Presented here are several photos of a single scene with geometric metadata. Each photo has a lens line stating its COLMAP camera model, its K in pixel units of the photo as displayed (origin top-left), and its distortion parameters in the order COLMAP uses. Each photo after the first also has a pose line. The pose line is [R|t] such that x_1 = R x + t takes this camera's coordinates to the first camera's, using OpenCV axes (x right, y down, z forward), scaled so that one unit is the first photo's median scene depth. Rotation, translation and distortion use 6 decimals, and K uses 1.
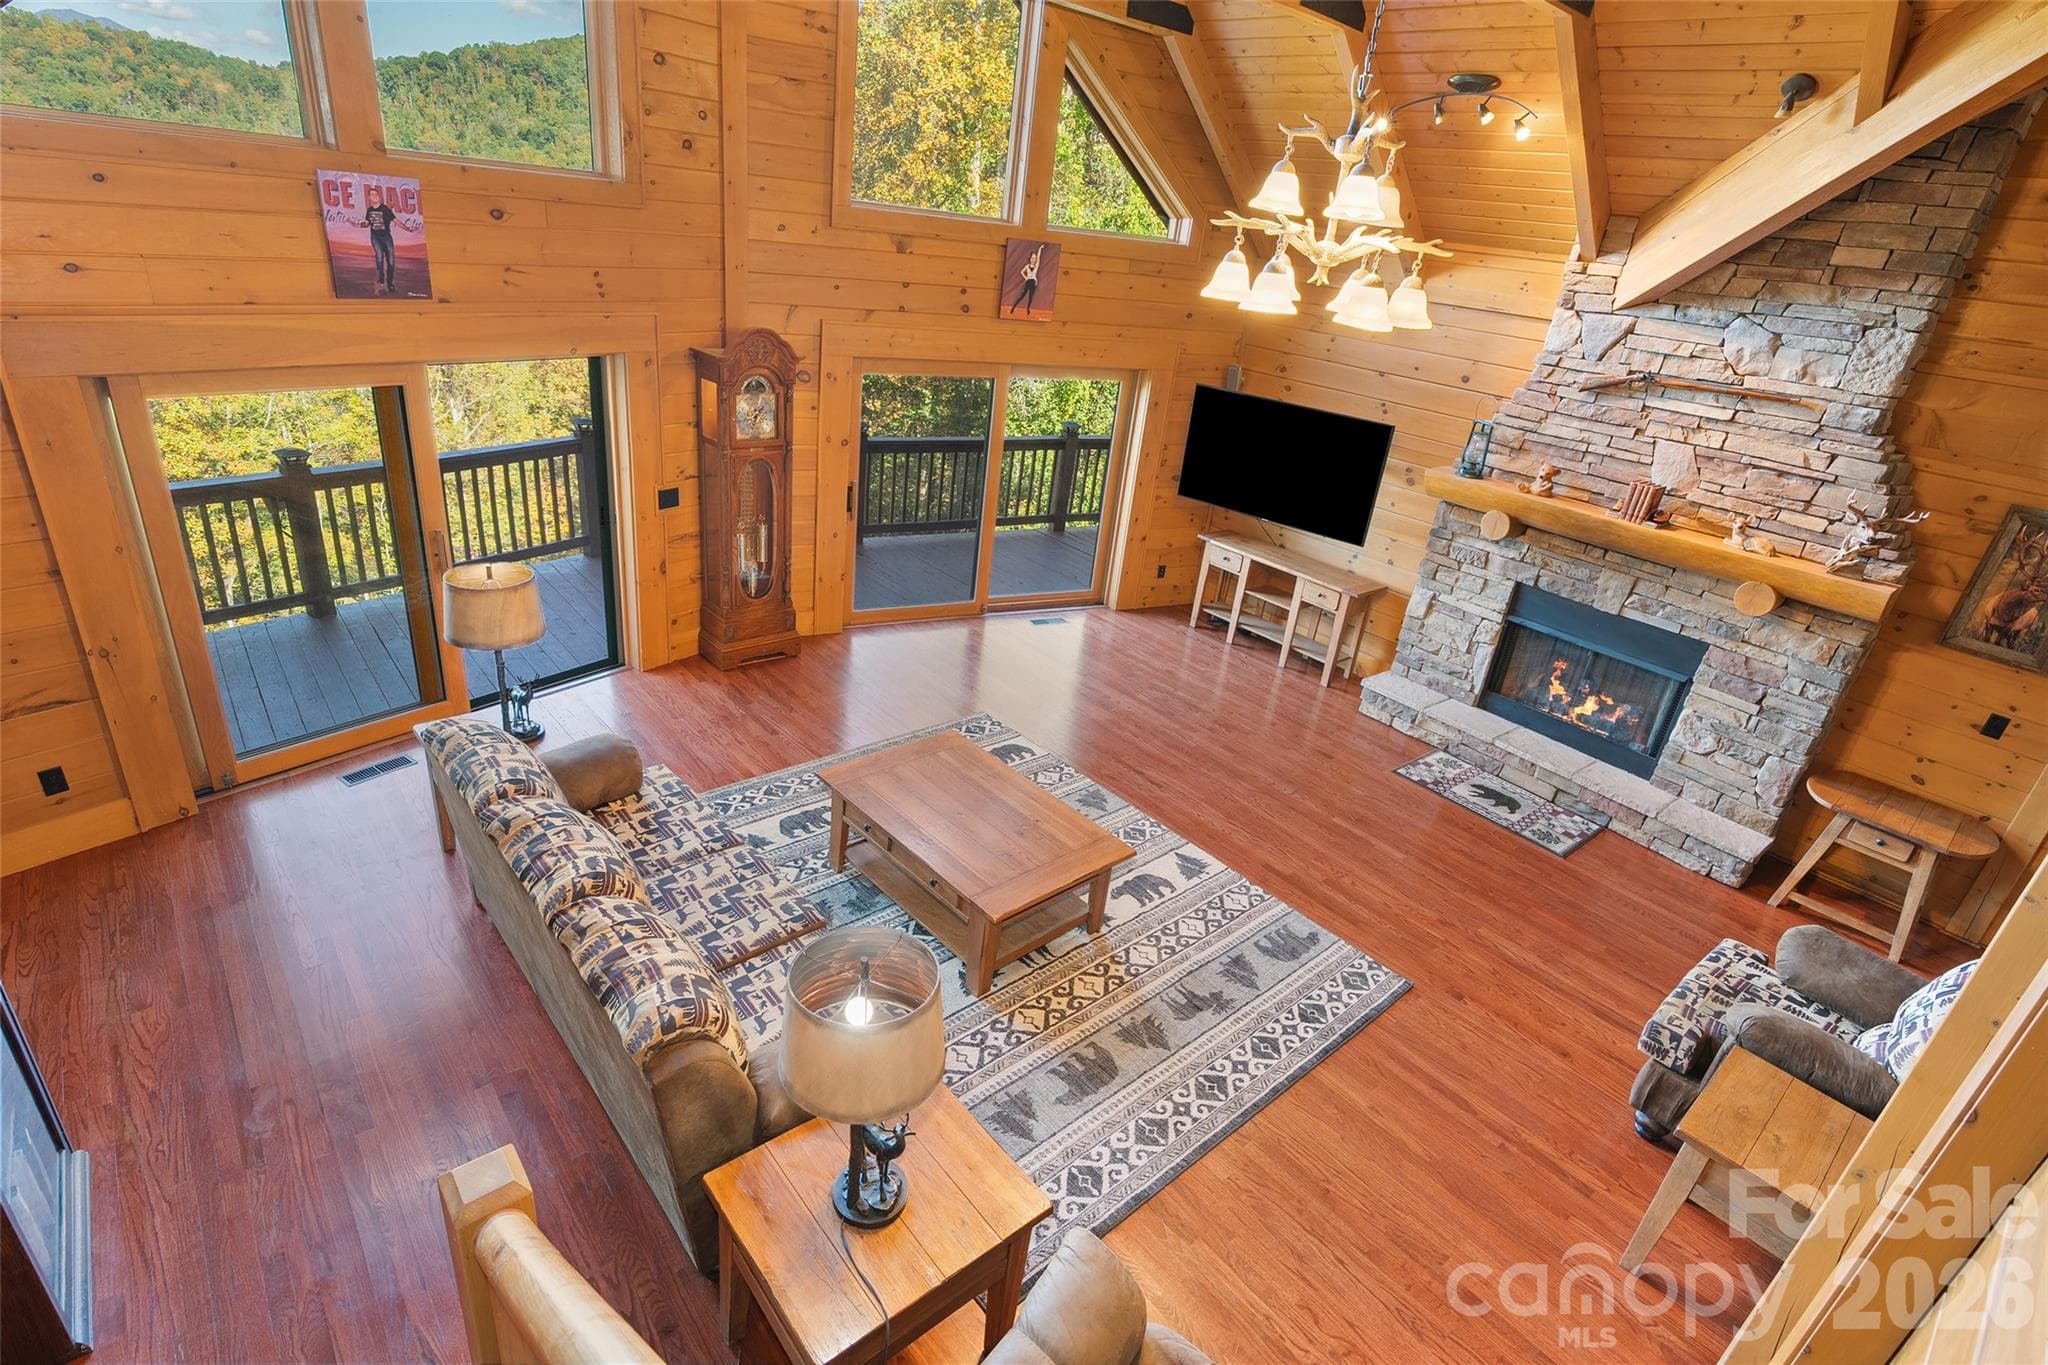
lens RADIAL K [[993.5, 0, 1013.3], [0, 993.5, 679.6], [0, 0, 1]] dist [0.000129, 0.000584]
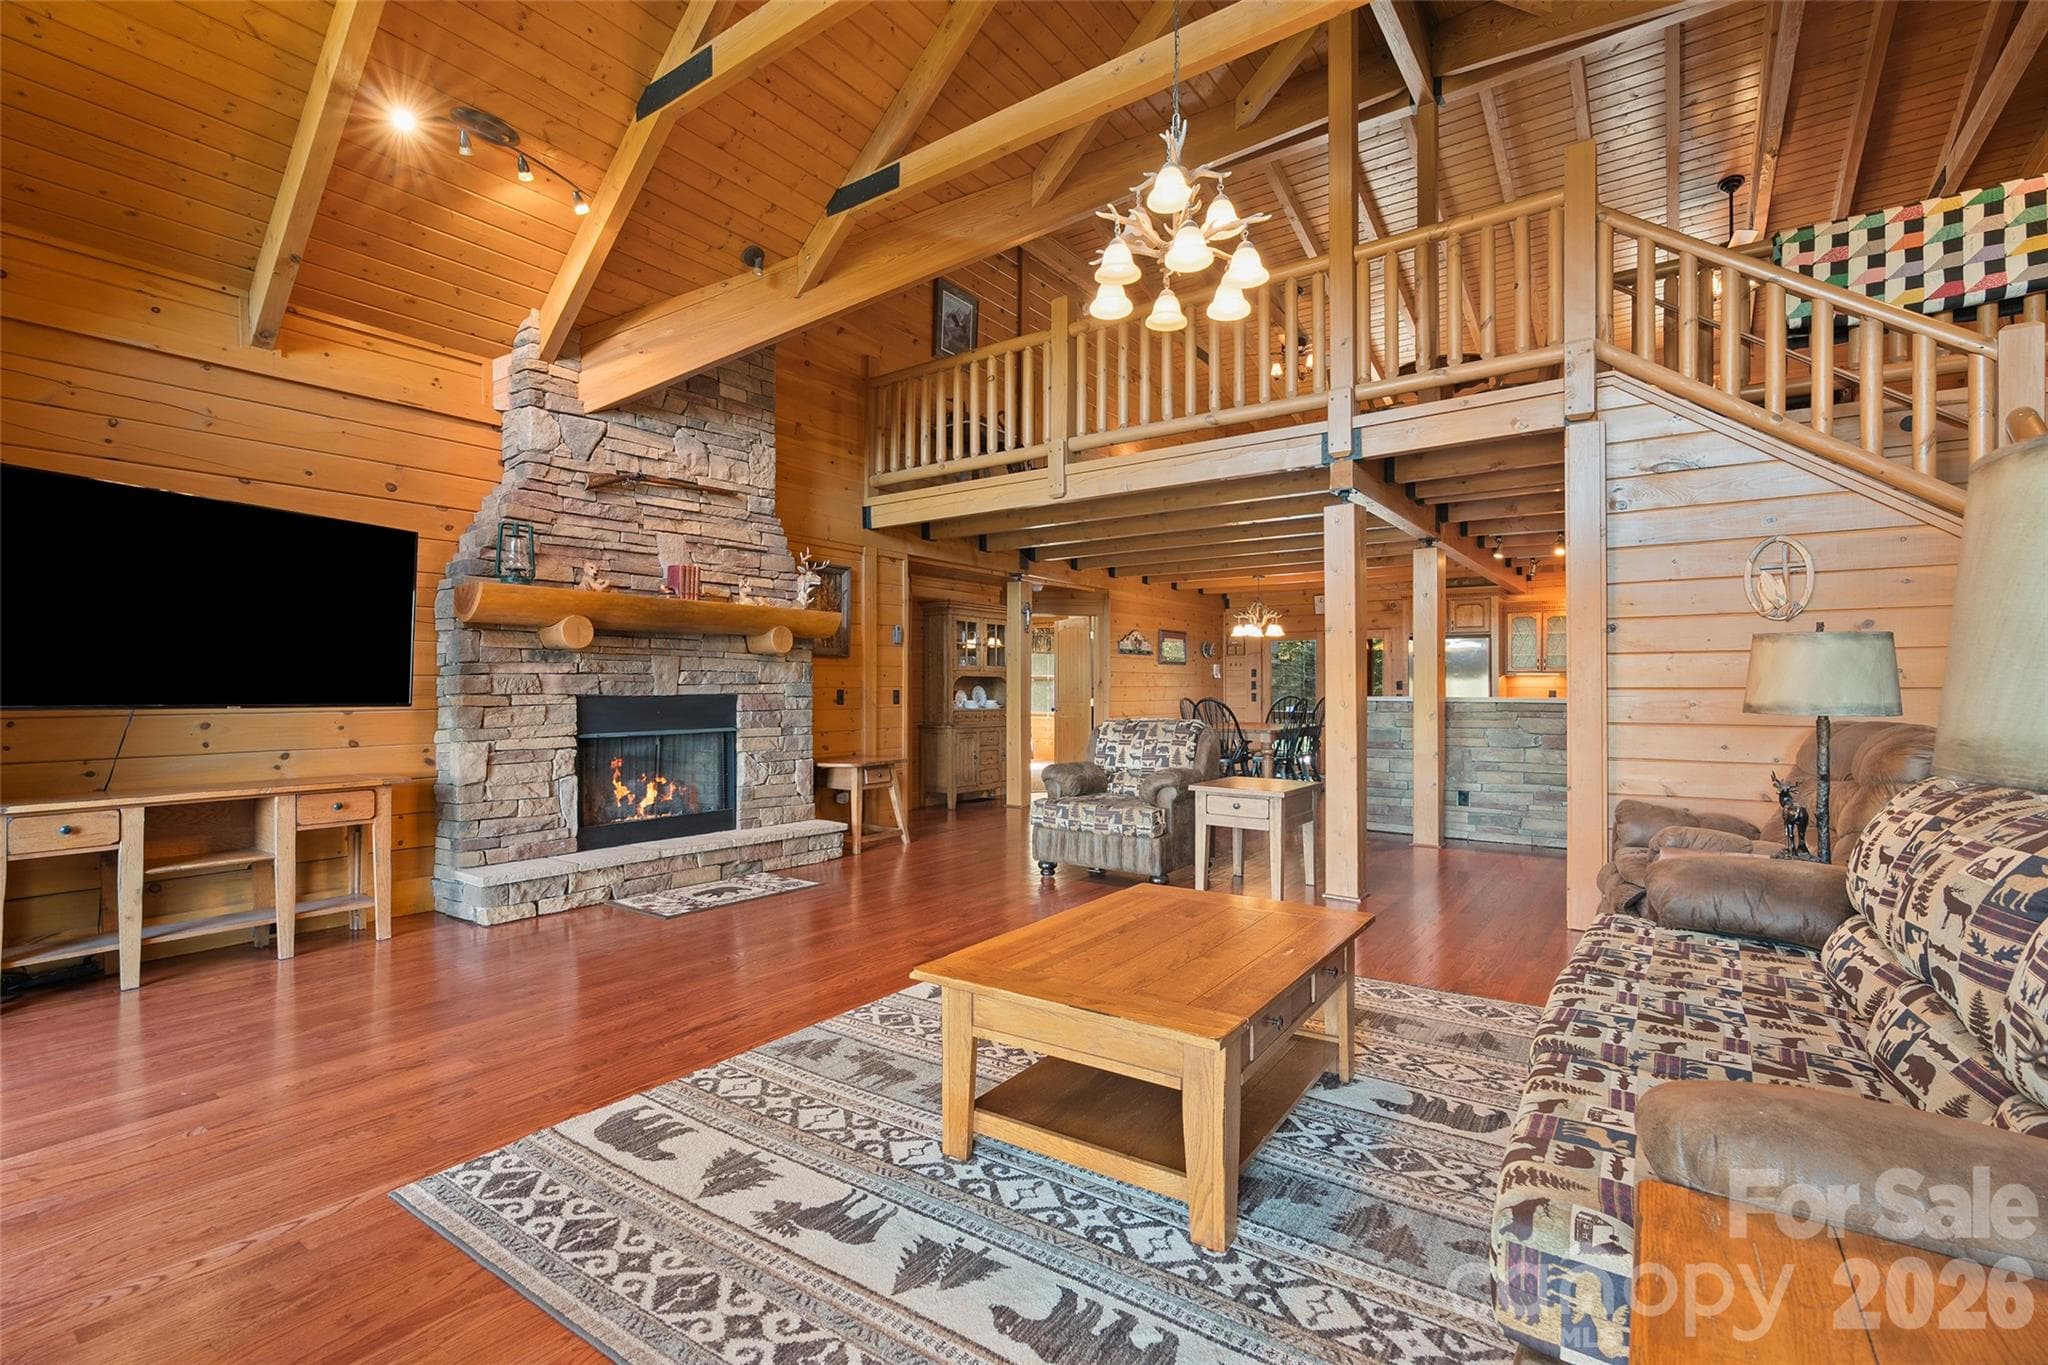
lens RADIAL K [[927.7, 0, 1012.9], [0, 927.7, 680.5], [0, 0, 1]] dist [0.001391, 0.000153]
pose [[-0.229923, -0.101425, 0.967909, -0.450381], [0.388434, 0.902339, 0.186825, -0.129729], [-0.892331, 0.418924, -0.168072, 0.878429]]
